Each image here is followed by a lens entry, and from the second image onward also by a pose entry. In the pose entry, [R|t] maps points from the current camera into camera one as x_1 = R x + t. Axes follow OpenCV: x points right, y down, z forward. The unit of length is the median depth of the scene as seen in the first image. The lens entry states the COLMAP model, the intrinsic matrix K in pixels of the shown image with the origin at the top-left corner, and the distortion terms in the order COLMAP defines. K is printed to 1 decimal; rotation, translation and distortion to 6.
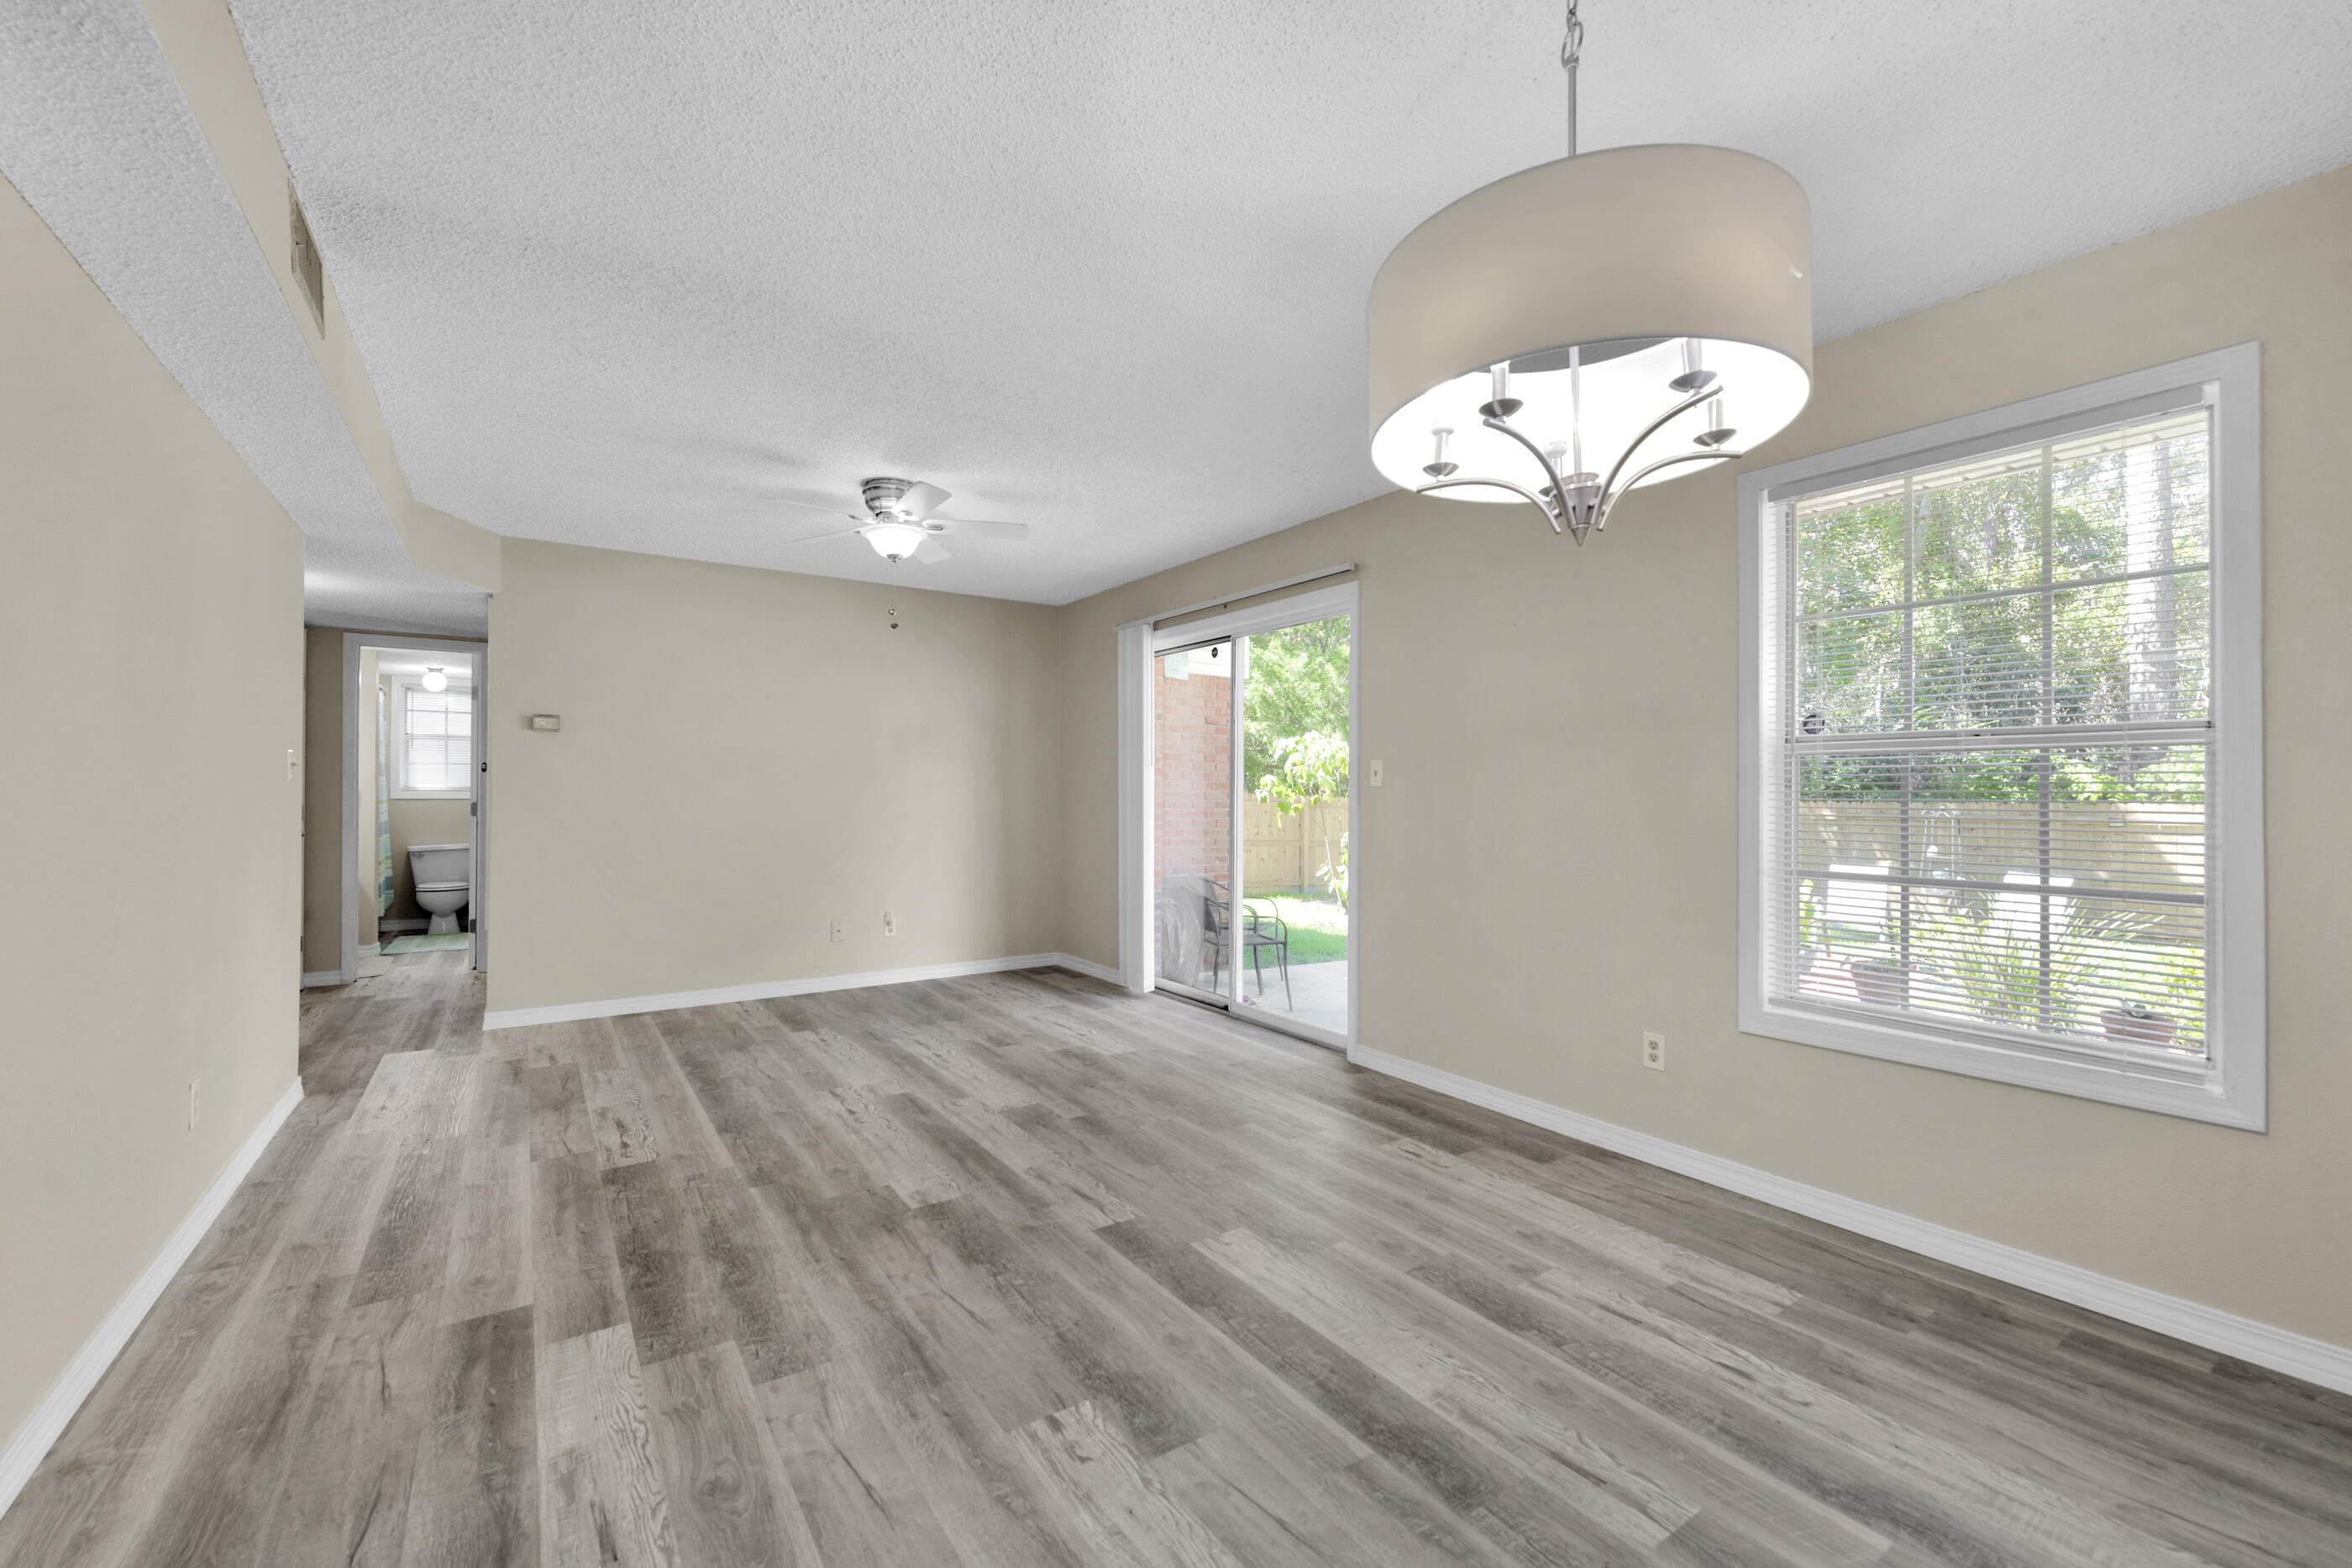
lens RADIAL K [[955.3, 0, 1235.6], [0, 955.3, 835.5], [0, 0, 1]] dist [-0.000246, -0.003209]
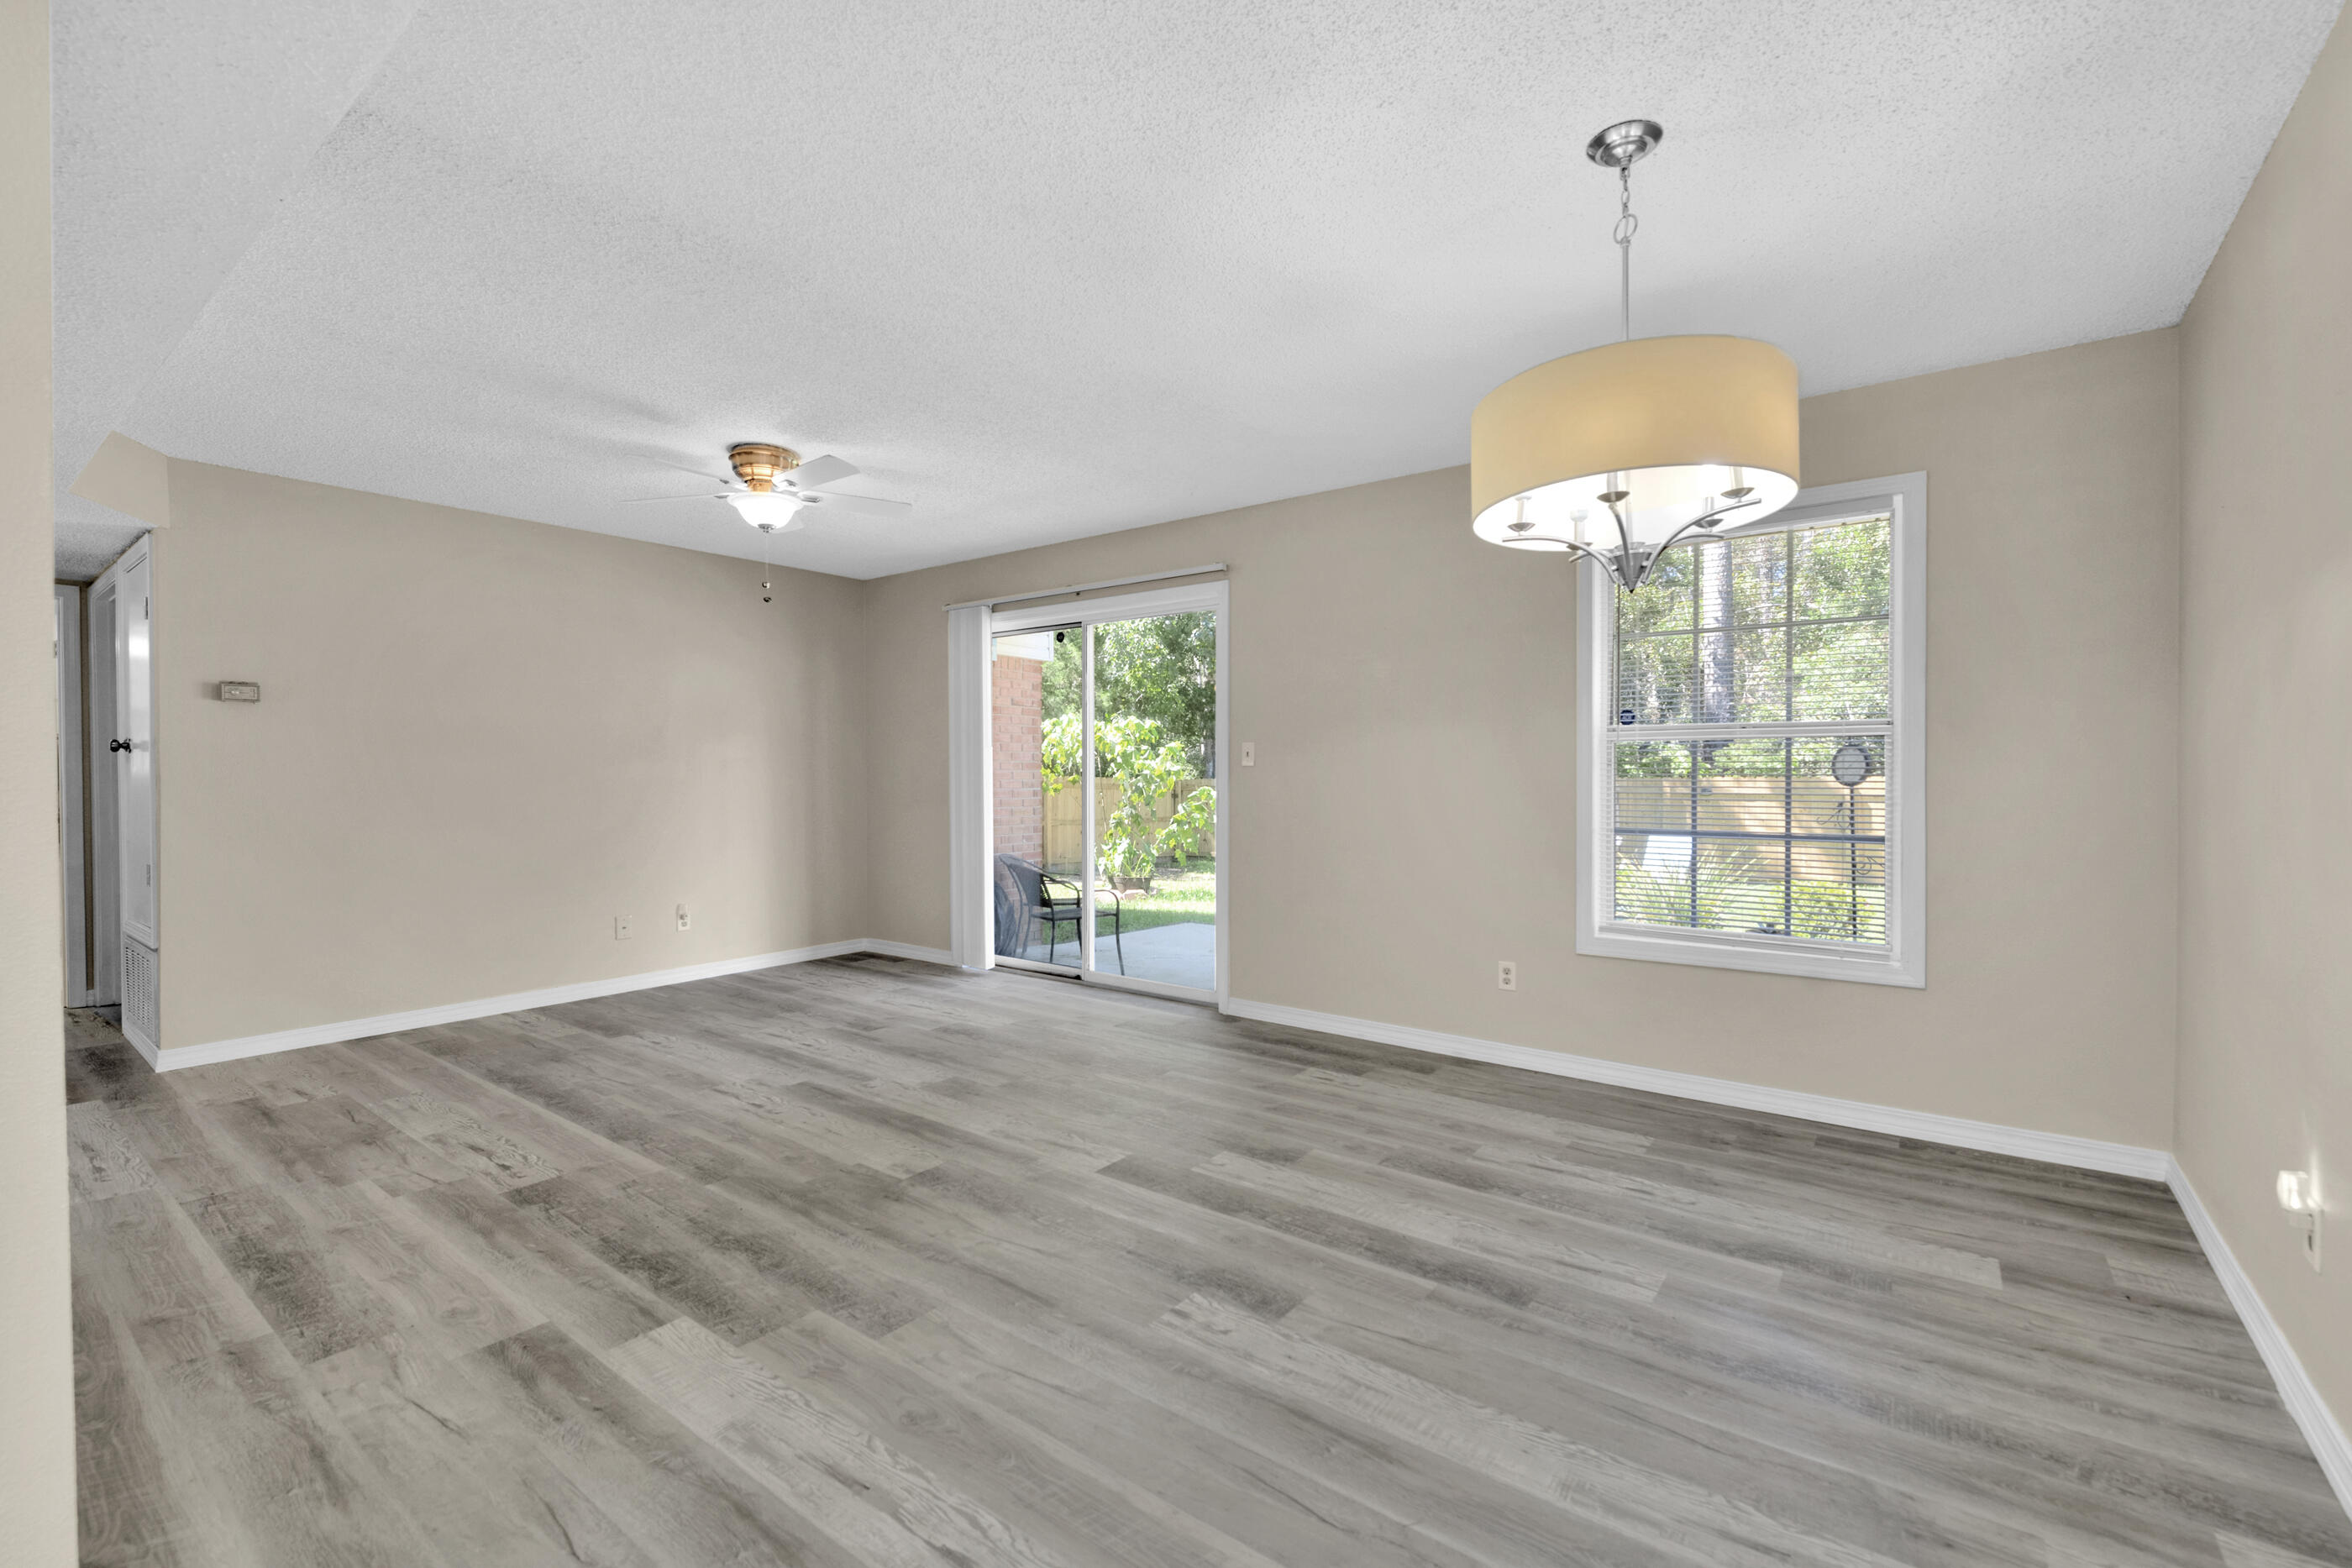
lens RADIAL K [[955.3, 0, 1237.7], [0, 955.3, 804.0], [0, 0, 1]] dist [-0.000246, -0.003209]
pose [[0.948078, -0.016275, 0.317621, -0.296832], [0.020428, 0.999744, -0.009746, 0.008705], [-0.317381, 0.015728, 0.948168, -0.076548]]
